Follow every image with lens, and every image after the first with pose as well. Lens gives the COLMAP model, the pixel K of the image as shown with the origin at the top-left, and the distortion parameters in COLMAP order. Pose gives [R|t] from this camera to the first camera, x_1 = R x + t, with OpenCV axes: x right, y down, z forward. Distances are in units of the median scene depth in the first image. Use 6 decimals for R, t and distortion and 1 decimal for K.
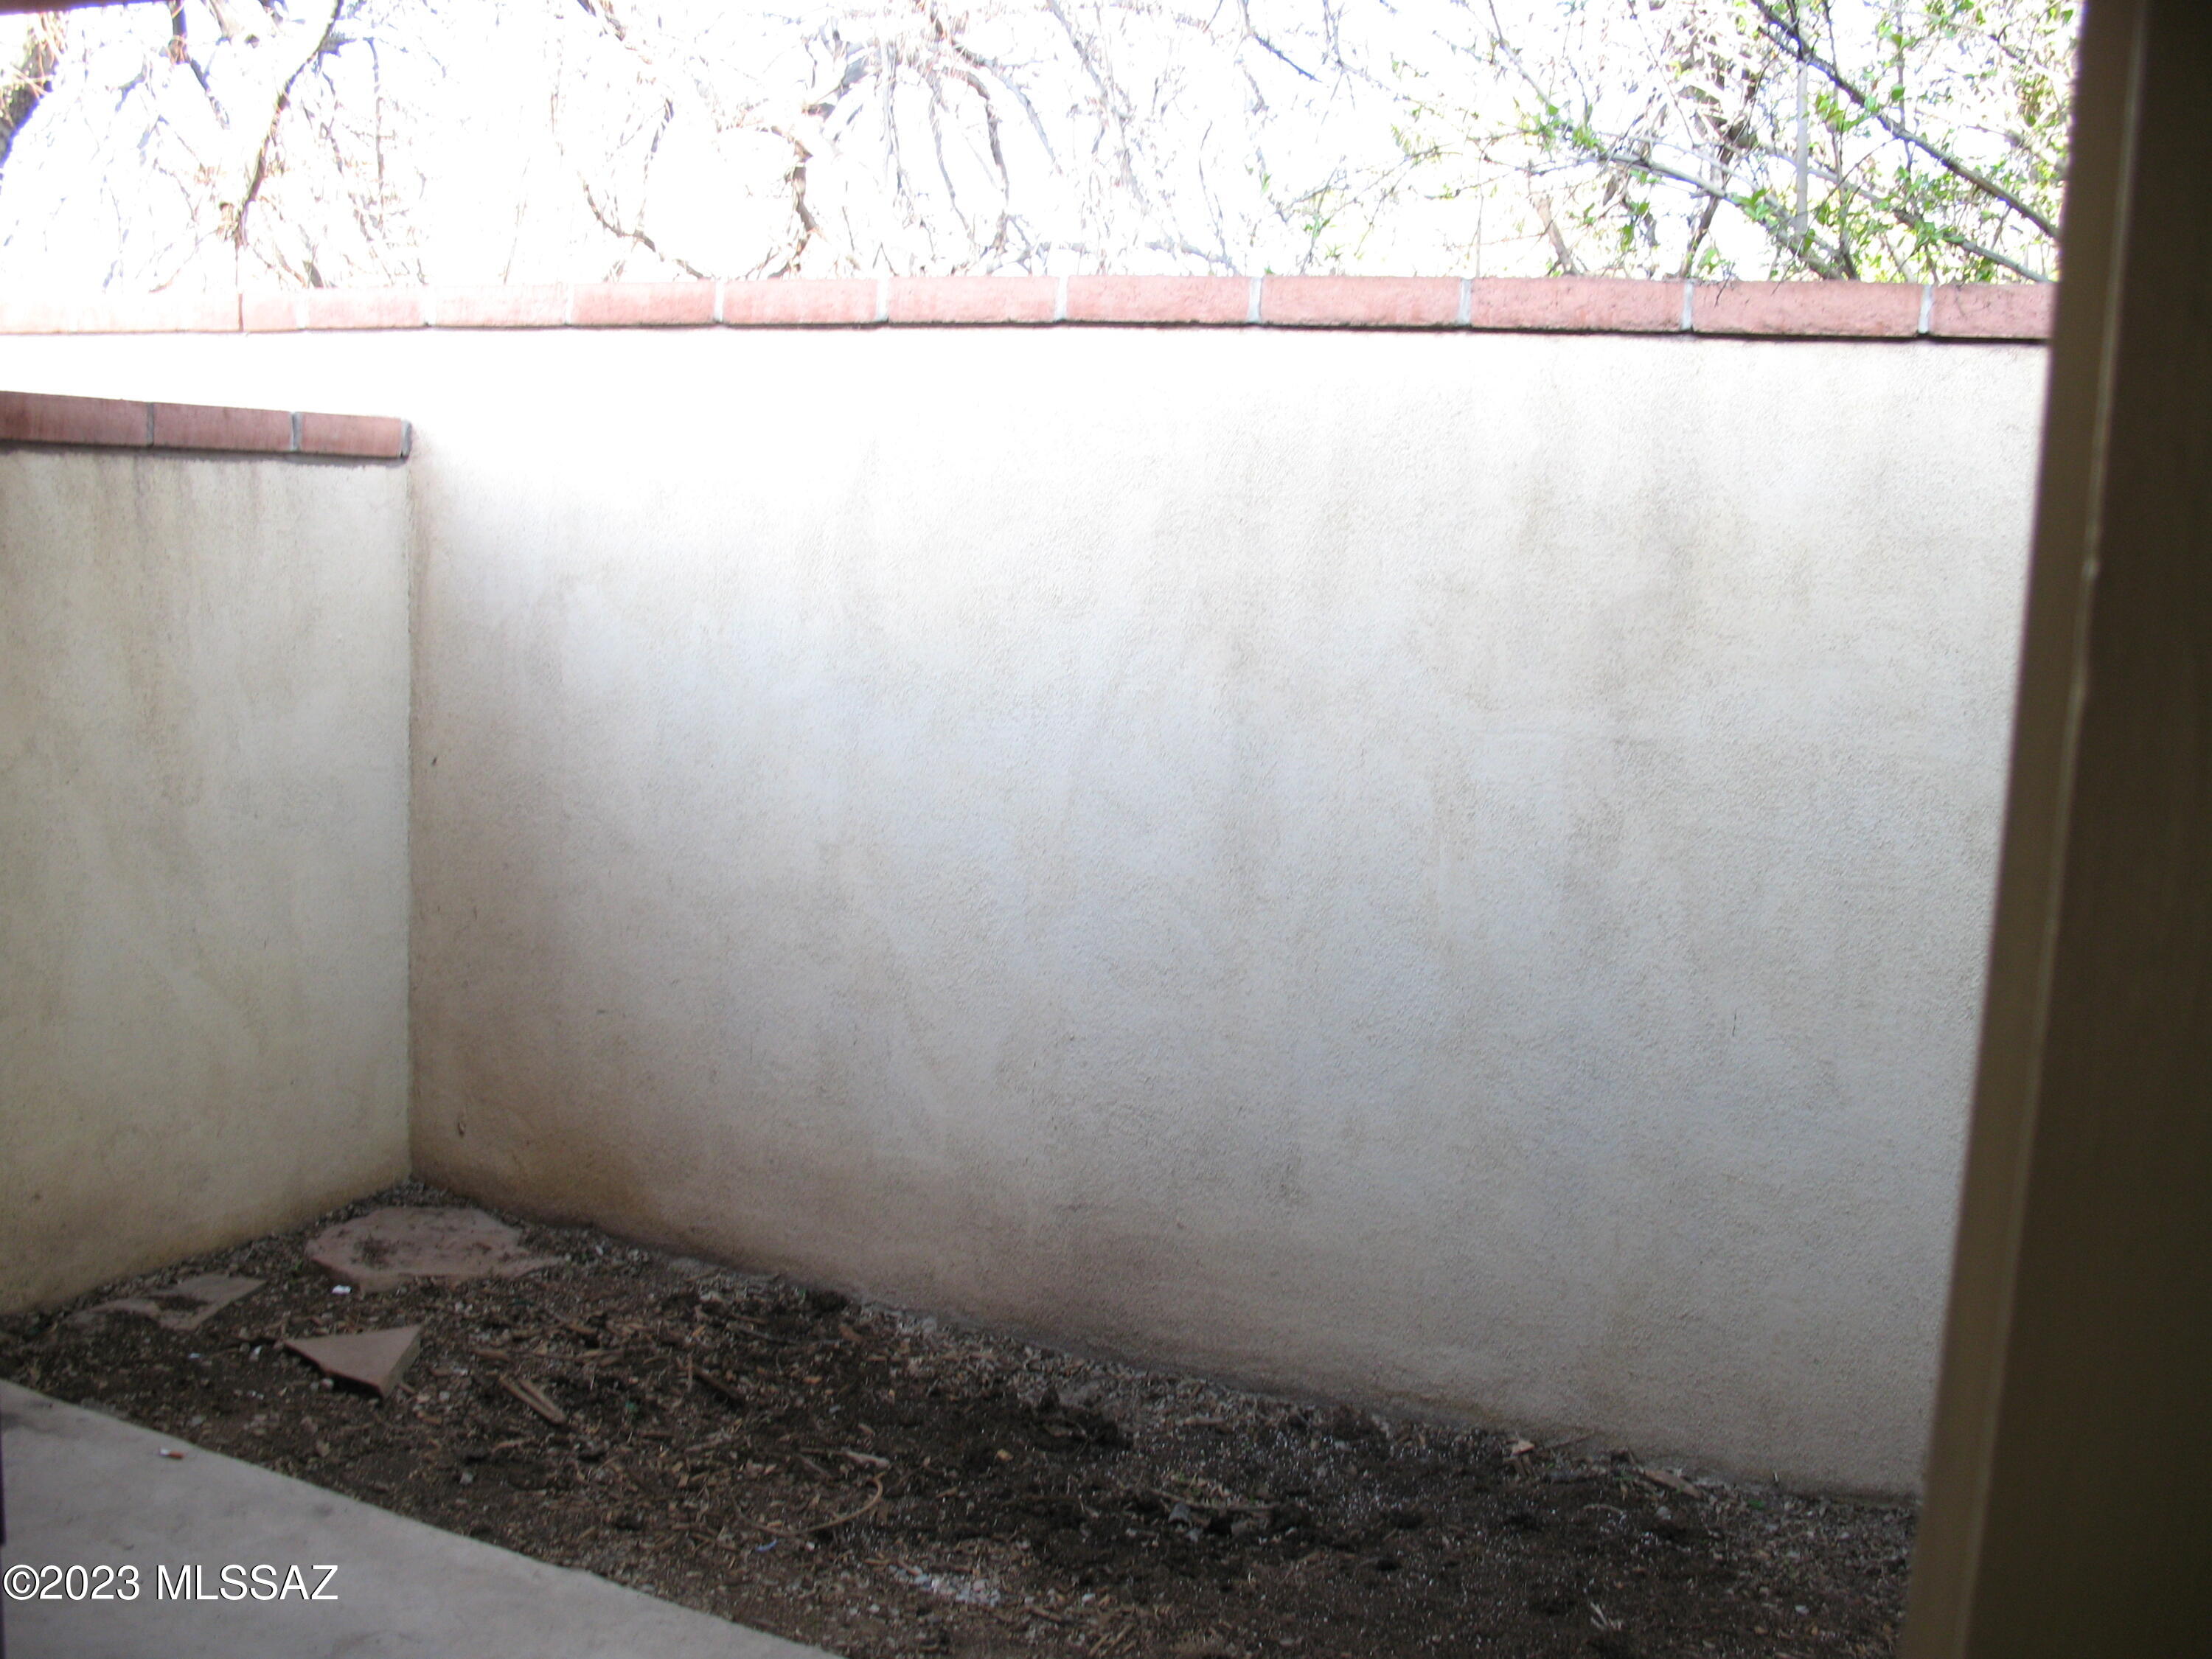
lens RADIAL K [[2281.1, 0, 1106.0], [0, 2281.1, 829.5], [0, 0, 1]] dist [-0.197092, 0.226089]
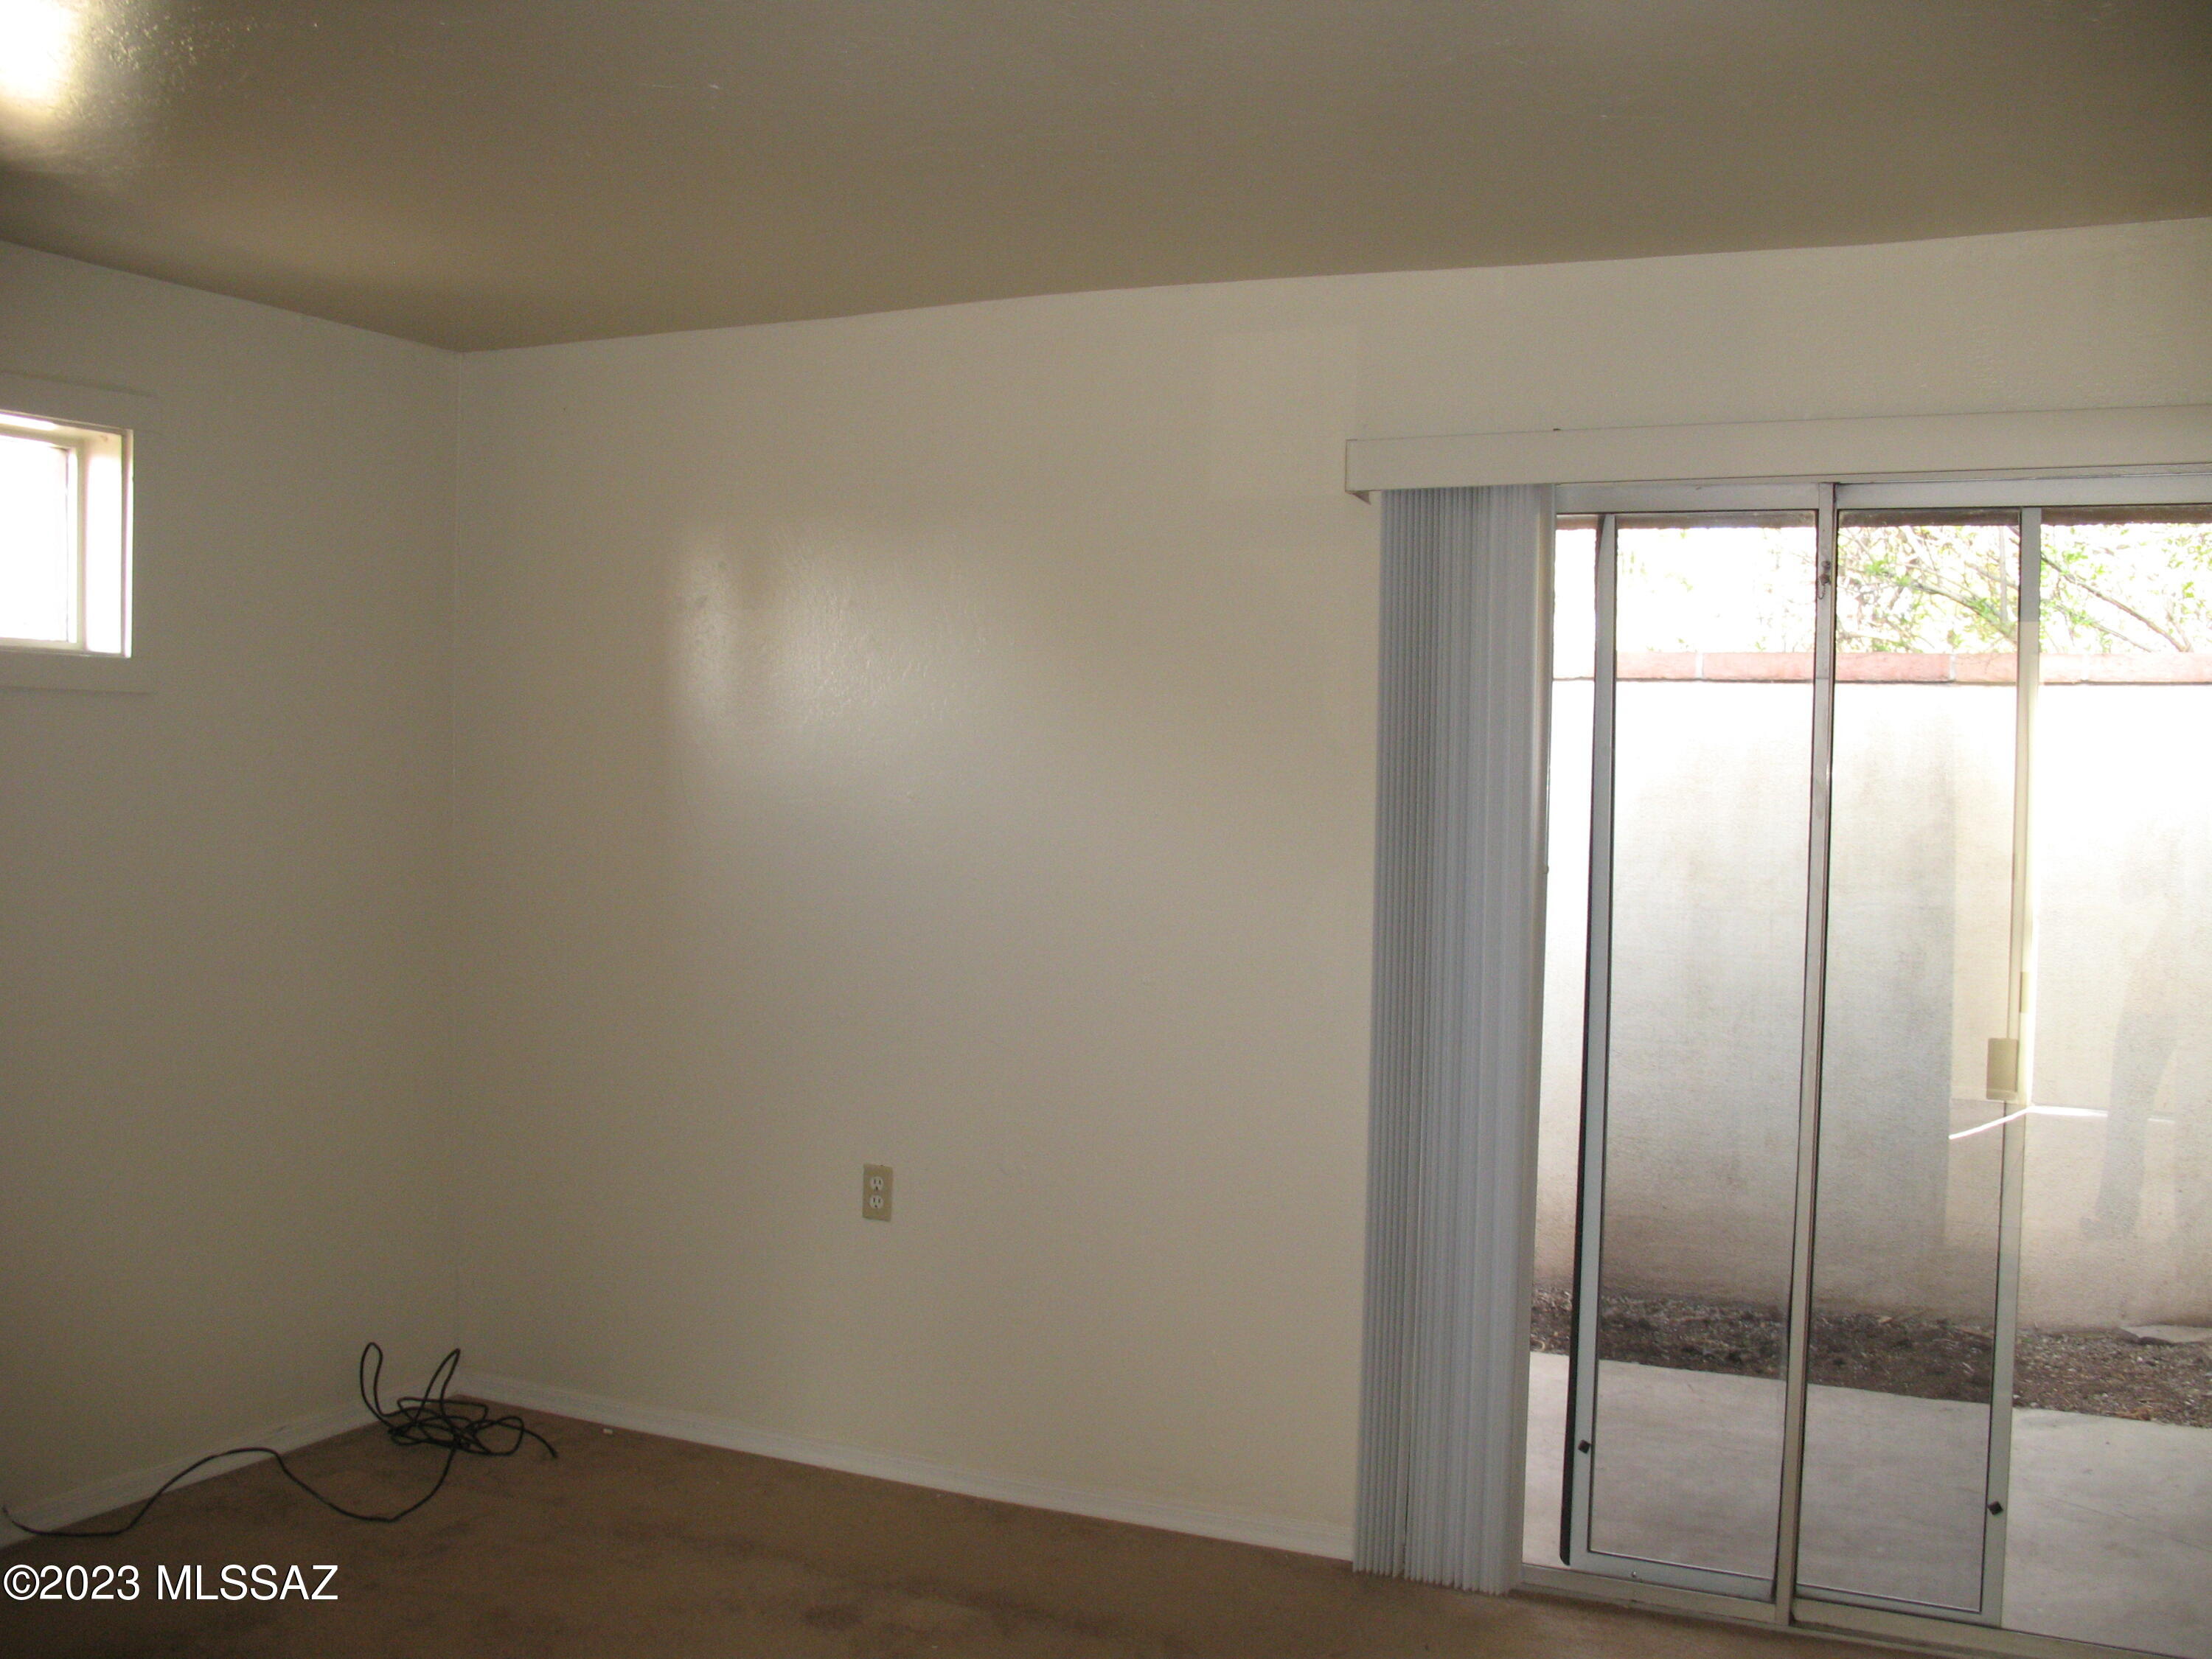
lens RADIAL K [[2281.1, 0, 1106.0], [0, 2281.1, 829.5], [0, 0, 1]] dist [-0.197092, 0.226089]
pose [[0.999571, -0.016989, 0.023871, -0.445671], [0.019911, 0.991564, -0.128076, 0.109276], [-0.021494, 0.128497, 0.991477, -0.723567]]
